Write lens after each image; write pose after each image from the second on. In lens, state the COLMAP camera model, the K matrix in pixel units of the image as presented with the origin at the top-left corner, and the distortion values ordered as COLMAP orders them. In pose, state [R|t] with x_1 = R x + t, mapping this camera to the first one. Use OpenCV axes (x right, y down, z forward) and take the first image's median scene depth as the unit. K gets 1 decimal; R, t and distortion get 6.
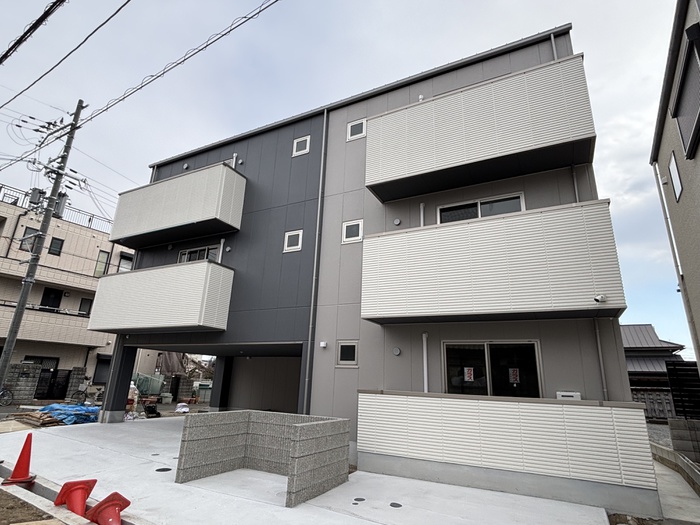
lens RADIAL K [[361.0, 0, 350.0], [0, 361.0, 262.5], [0, 0, 1]] dist [0.000398, -0.000044]
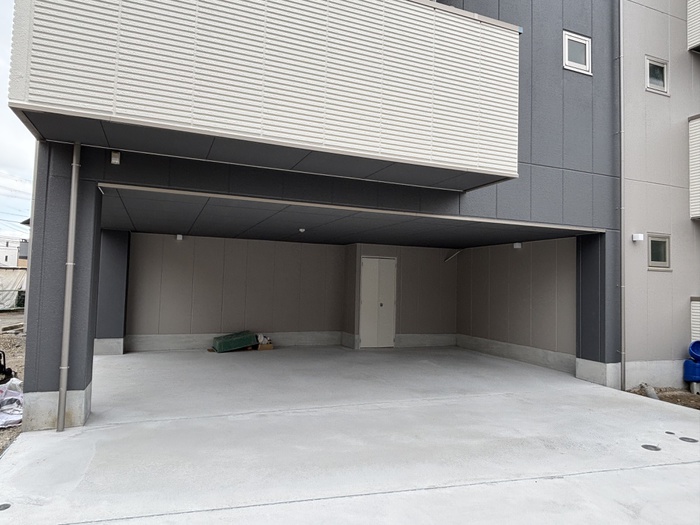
lens RADIAL K [[453.6, 0, 350.0], [0, 453.6, 262.5], [0, 0, 1]] dist [-0.004135, -0.001779]
pose [[0.660127, 0.010131, 0.751086, -1.059136], [-0.236812, 0.951724, 0.195296, 0.228479], [-0.712848, -0.306786, 0.630658, 0.810512]]
